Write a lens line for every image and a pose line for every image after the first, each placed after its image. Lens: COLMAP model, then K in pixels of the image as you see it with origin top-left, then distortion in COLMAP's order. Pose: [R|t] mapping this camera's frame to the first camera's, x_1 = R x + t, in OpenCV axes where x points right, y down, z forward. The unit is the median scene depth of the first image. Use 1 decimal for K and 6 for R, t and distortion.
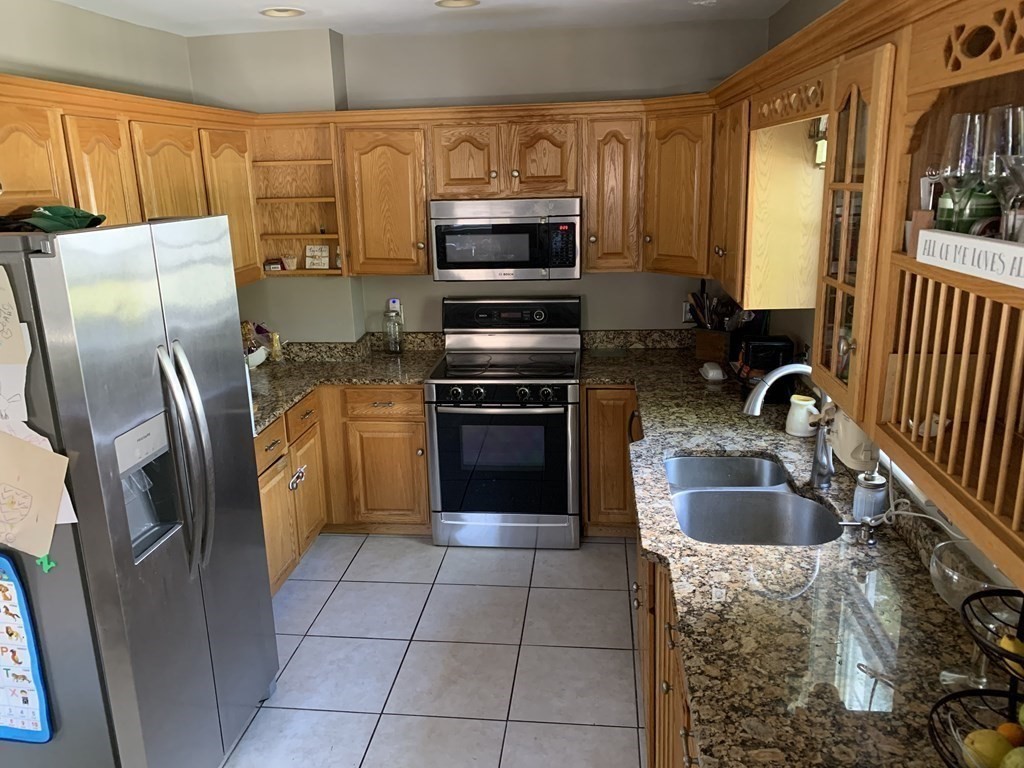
lens RADIAL K [[781.7, 0, 514.2], [0, 781.7, 386.8], [0, 0, 1]] dist [0.024706, -0.021512]
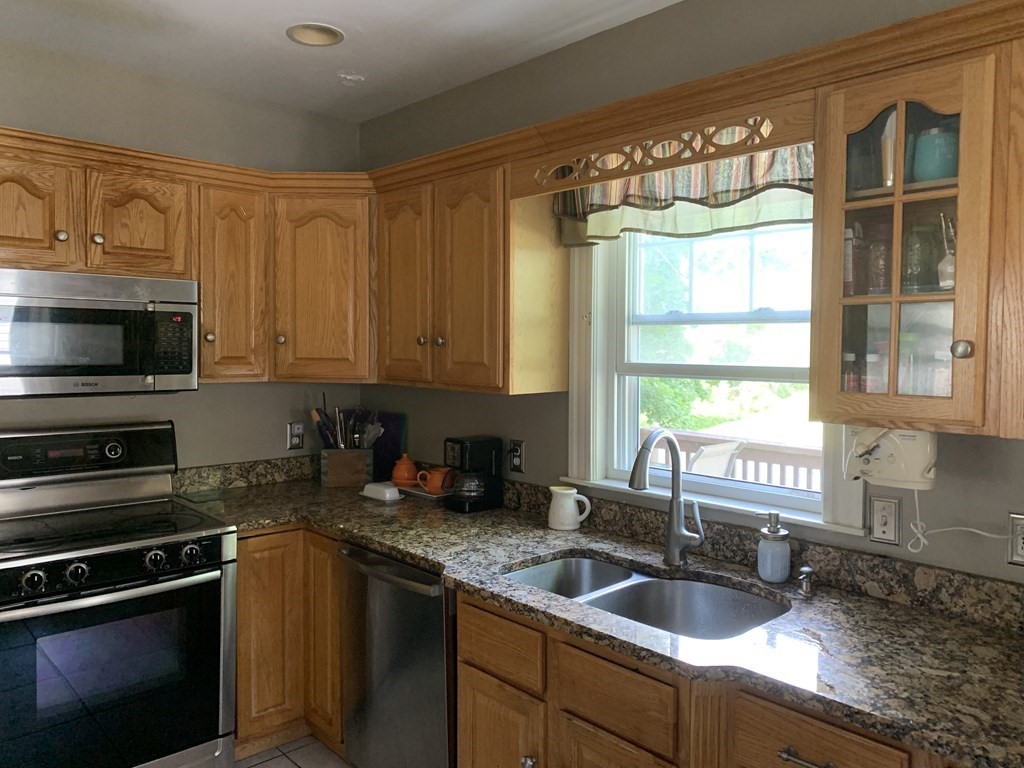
lens RADIAL K [[781.7, 0, 511.5], [0, 781.7, 373.3], [0, 0, 1]] dist [0.024706, -0.021512]
pose [[0.655663, 0.006109, 0.755029, -0.279855], [0.176232, 0.971110, -0.160896, 0.014913], [-0.734199, 0.238554, 0.635644, 0.329047]]
